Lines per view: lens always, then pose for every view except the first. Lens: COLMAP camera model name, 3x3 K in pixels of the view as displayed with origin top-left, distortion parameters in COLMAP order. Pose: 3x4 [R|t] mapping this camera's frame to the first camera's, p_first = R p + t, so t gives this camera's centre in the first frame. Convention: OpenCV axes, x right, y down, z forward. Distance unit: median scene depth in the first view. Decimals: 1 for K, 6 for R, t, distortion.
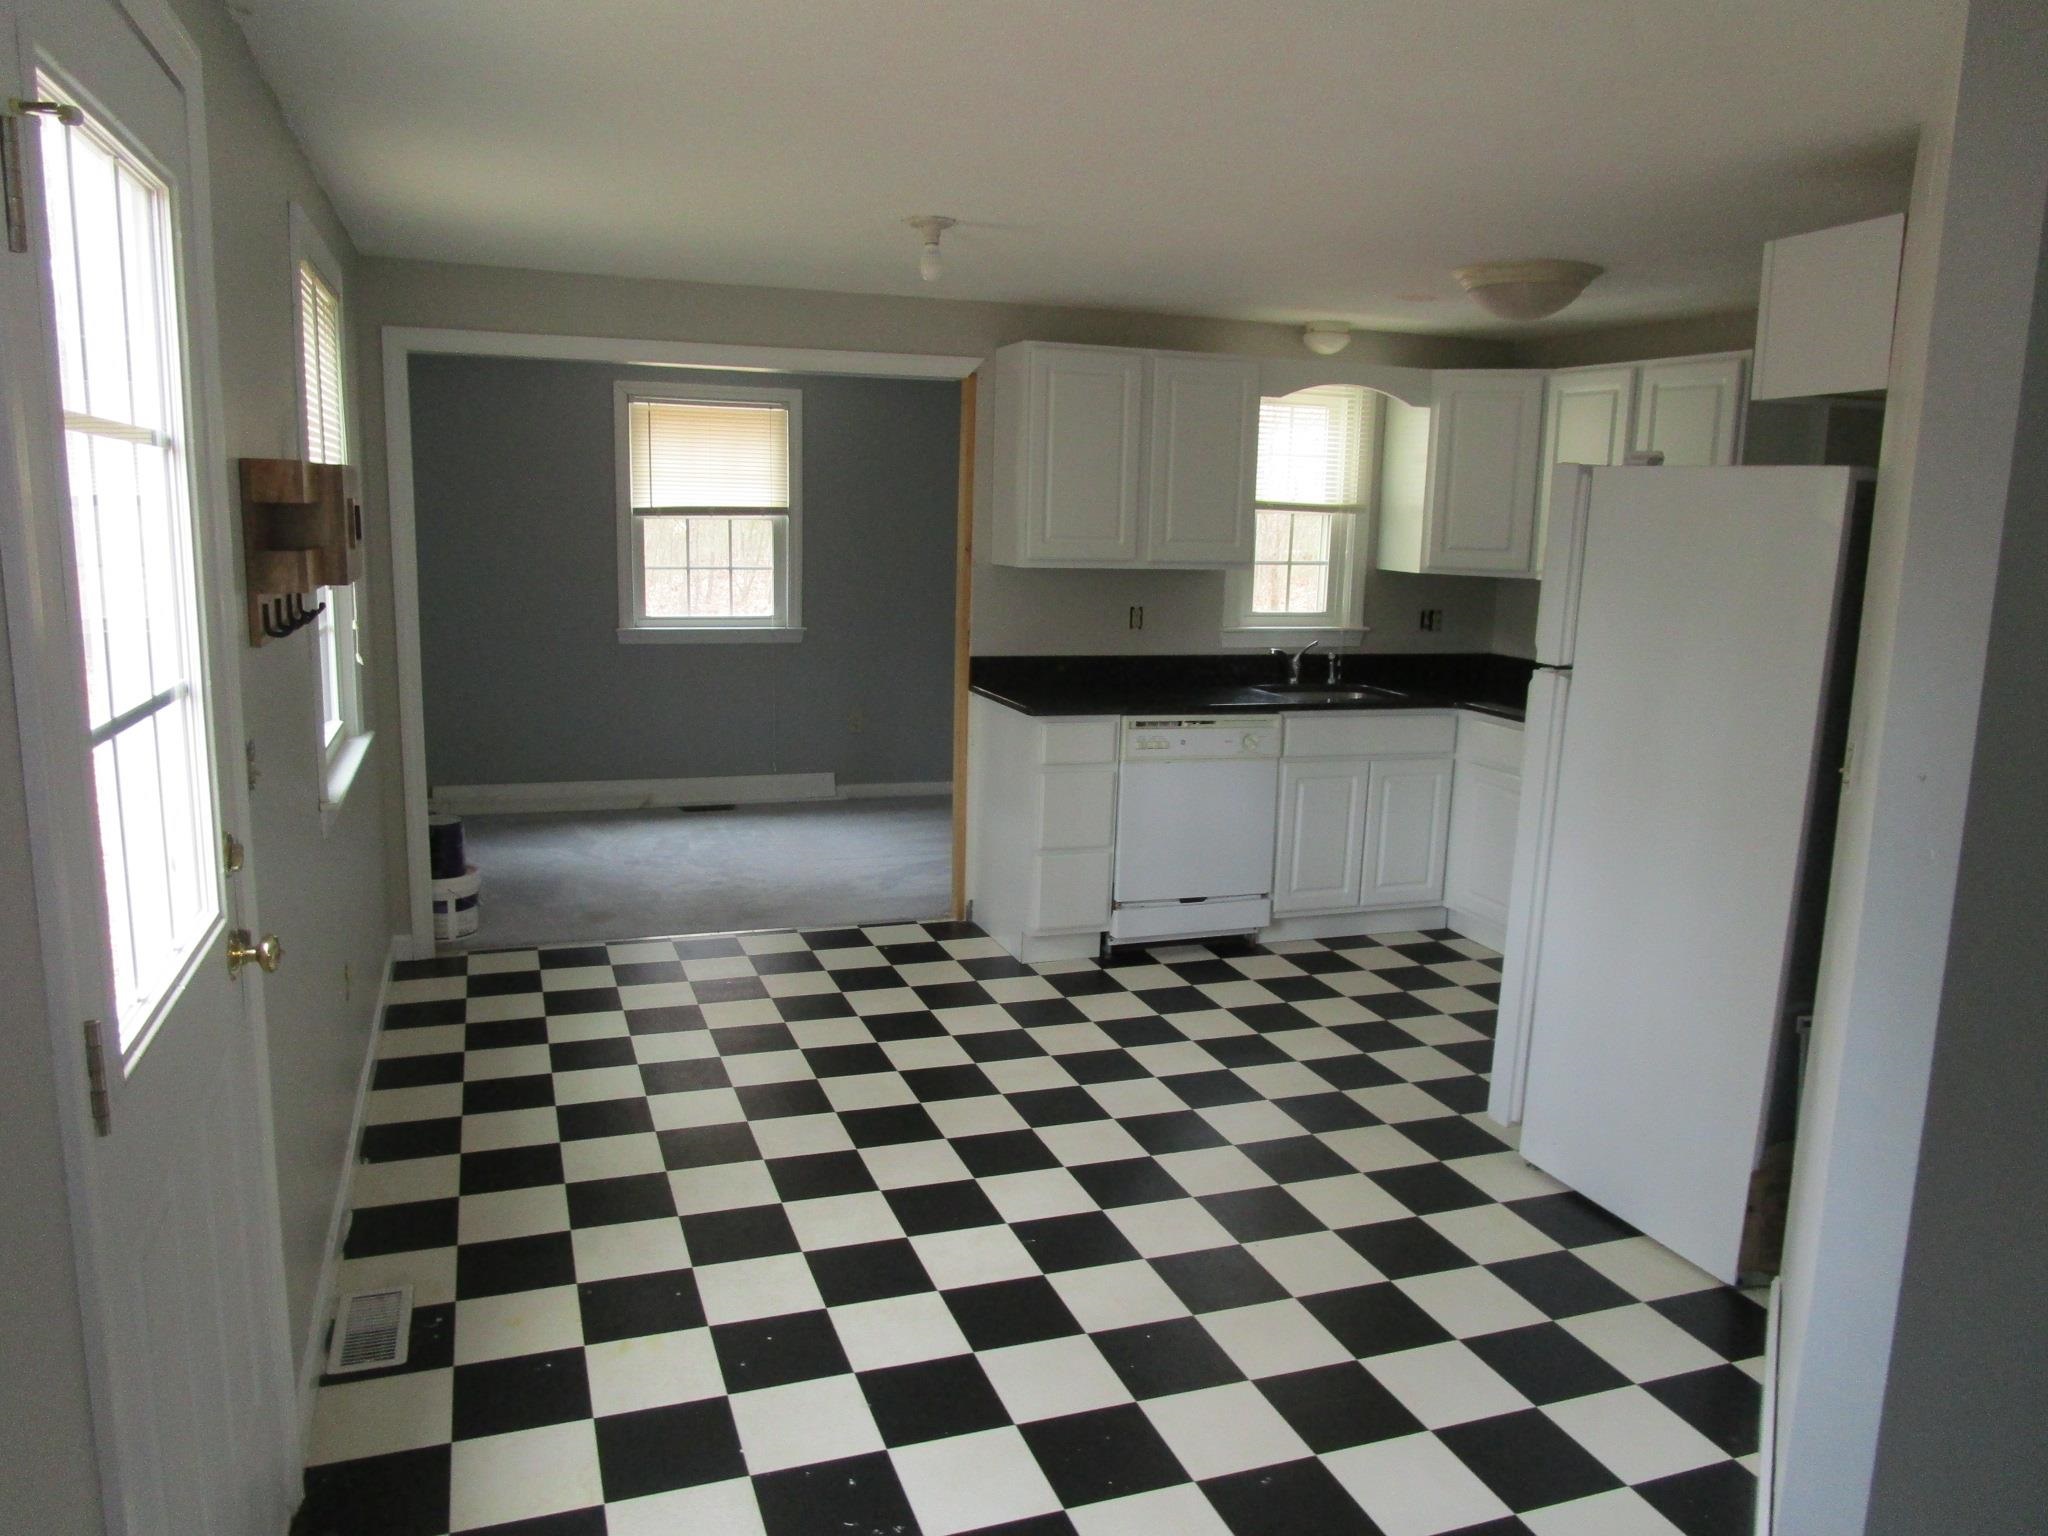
lens RADIAL K [[1466.2, 0, 1024.0], [0, 1466.2, 768.0], [0, 0, 1]] dist [-0.024737, 0.002232]
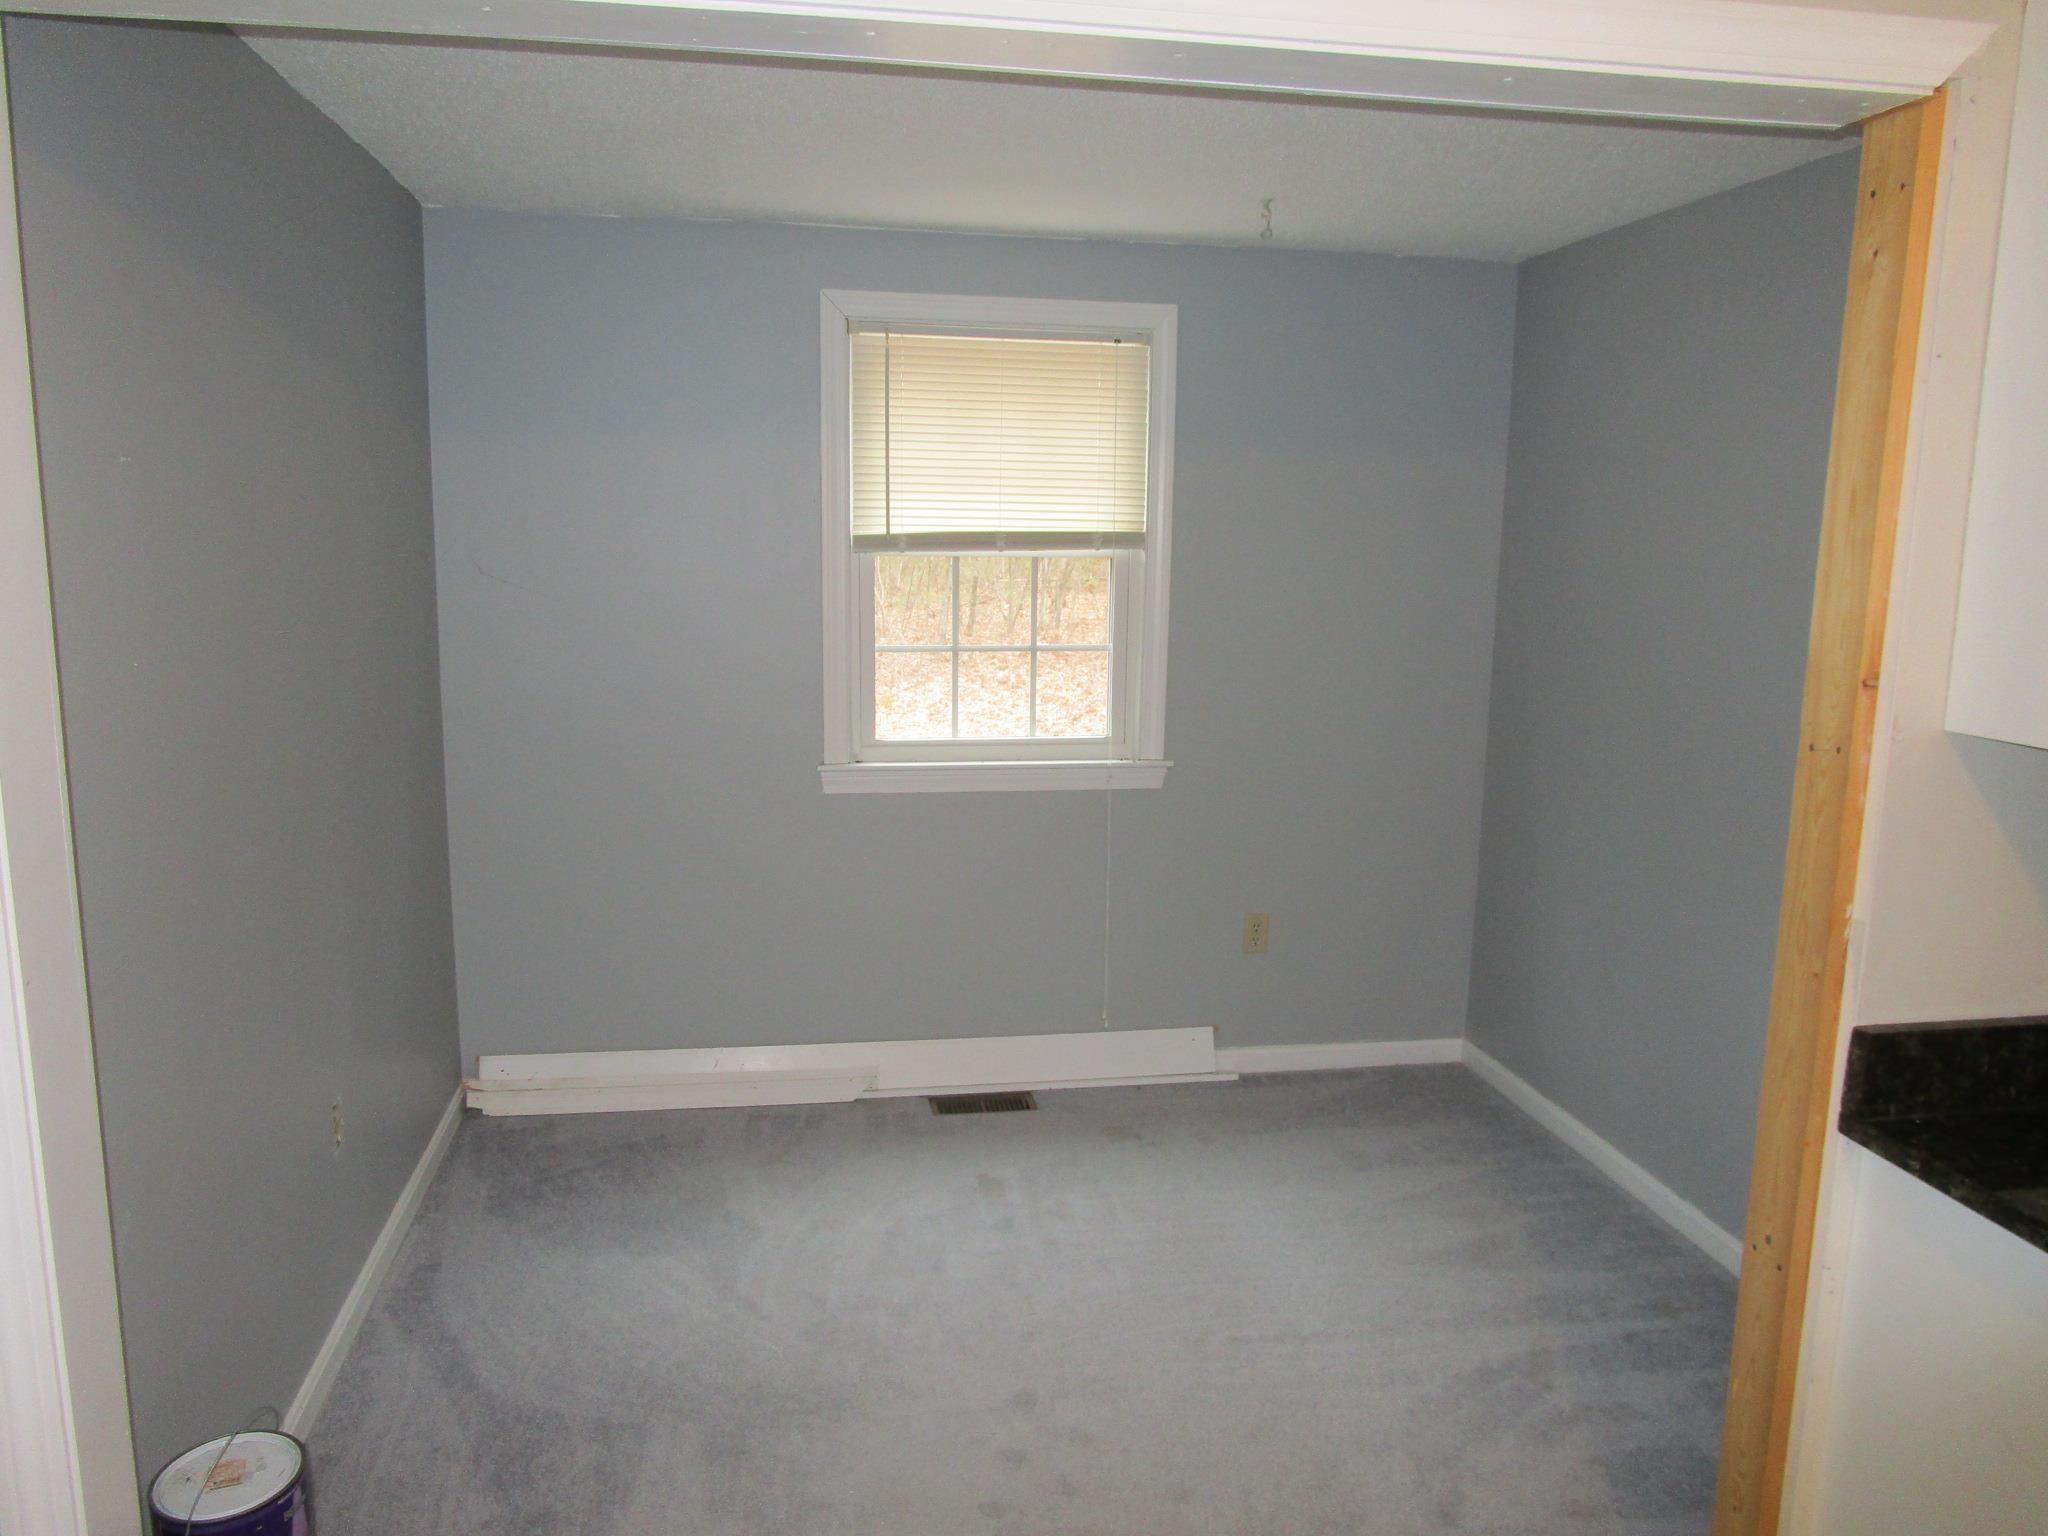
lens RADIAL K [[1532.2, 0, 1024.0], [0, 1532.2, 768.0], [0, 0, 1]] dist [-0.024637, 0.003715]
pose [[0.984997, 0.015423, -0.171879, -0.109446], [-0.018093, 0.999739, -0.013978, -0.086937], [0.171618, 0.016878, 0.985019, 0.462895]]
